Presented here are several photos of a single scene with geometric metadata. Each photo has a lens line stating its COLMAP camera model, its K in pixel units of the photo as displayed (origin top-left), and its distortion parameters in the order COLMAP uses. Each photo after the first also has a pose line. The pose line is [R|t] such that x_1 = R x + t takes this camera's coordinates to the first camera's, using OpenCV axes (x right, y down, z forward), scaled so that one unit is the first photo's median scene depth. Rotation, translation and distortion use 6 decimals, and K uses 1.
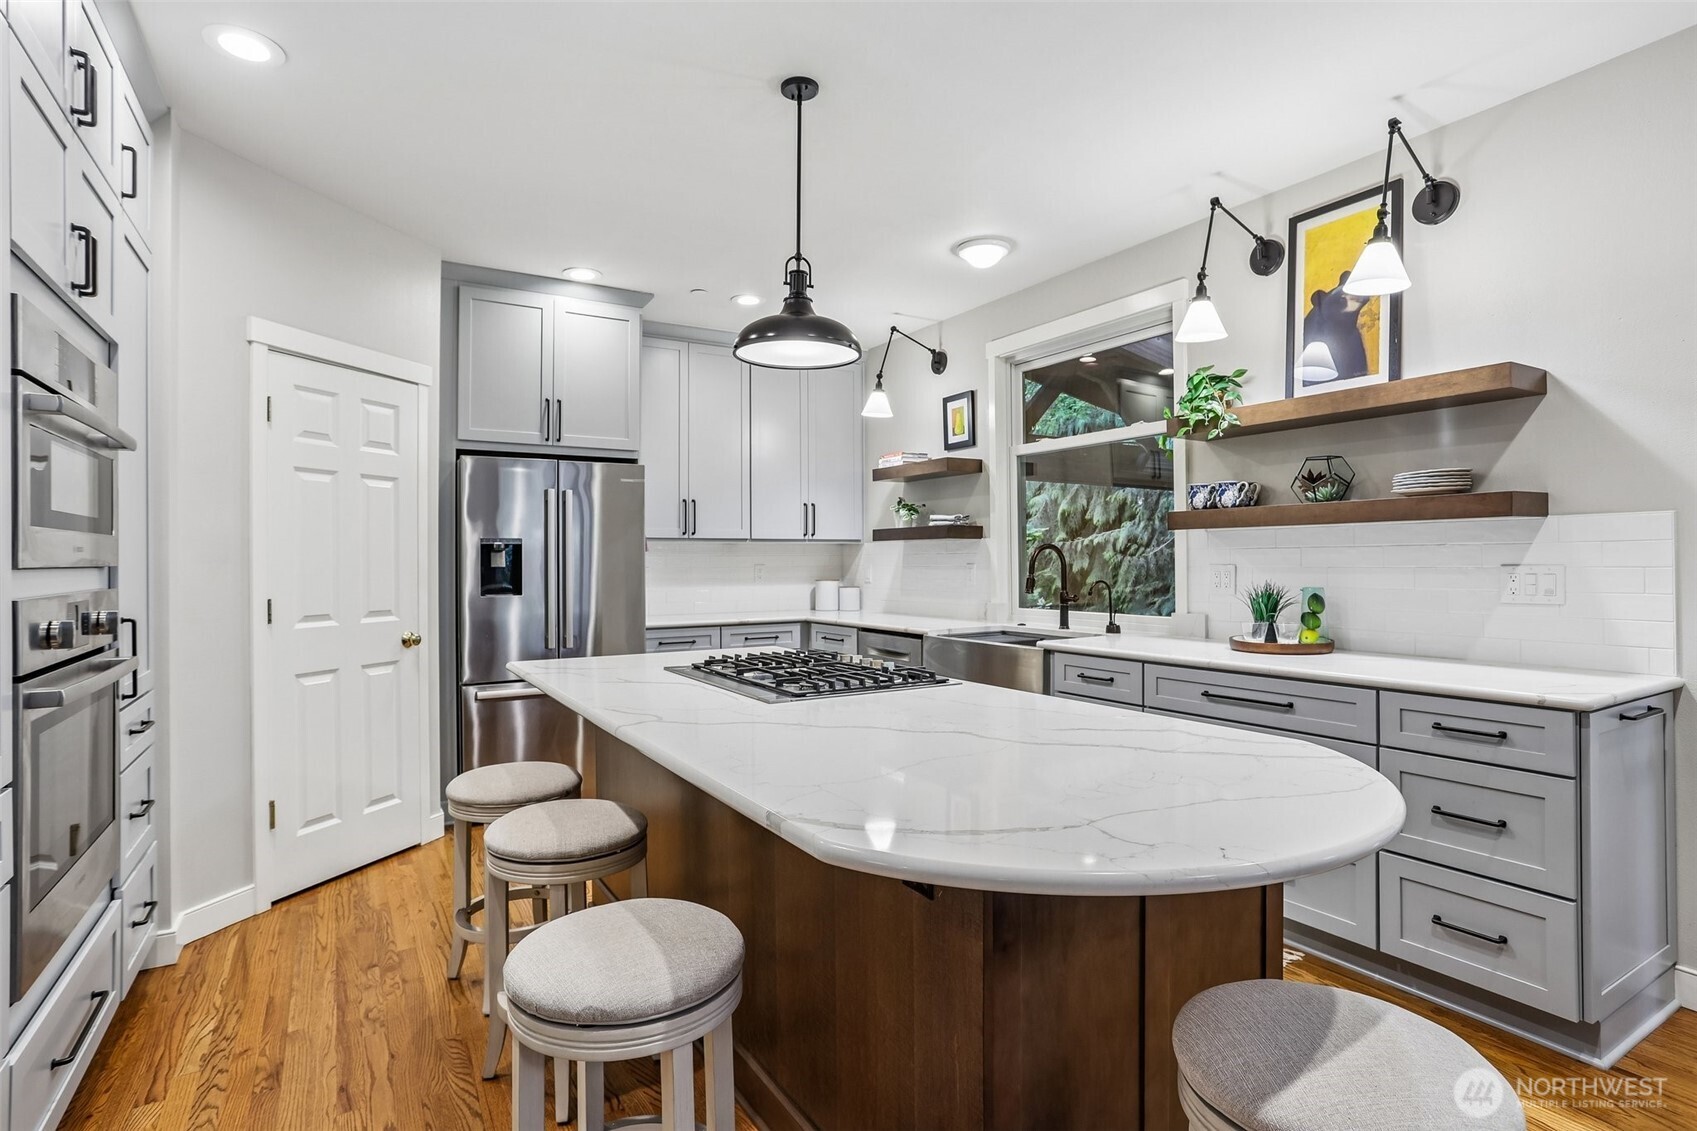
lens RADIAL K [[825.7, 0, 845.3], [0, 825.7, 558.0], [0, 0, 1]] dist [-0.016127, 0.001245]
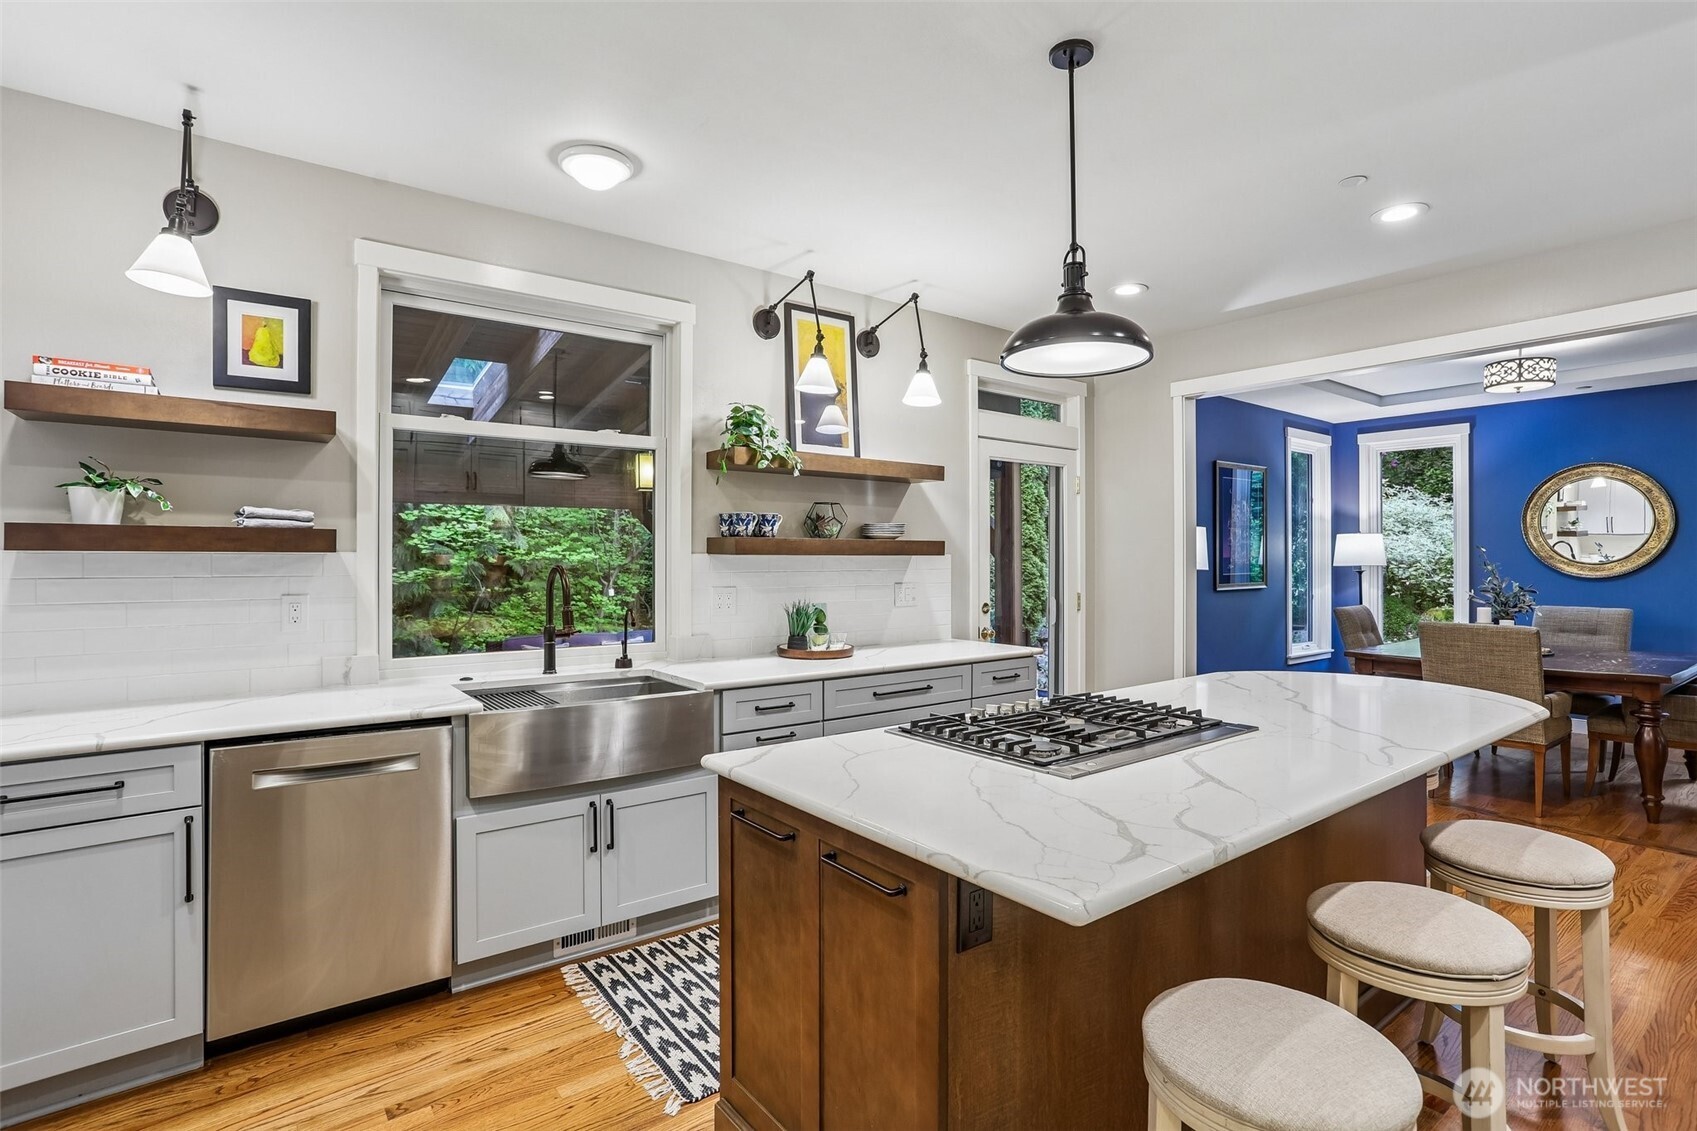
lens RADIAL K [[827.1, 0, 836.8], [0, 827.1, 548.8], [0, 0, 1]] dist [-0.051777, 0.028465]
pose [[-0.066214, 0.019648, 0.997612, -0.675325], [-0.001992, 0.999802, -0.019824, -0.021978], [-0.997803, -0.003300, -0.066162, 0.995913]]
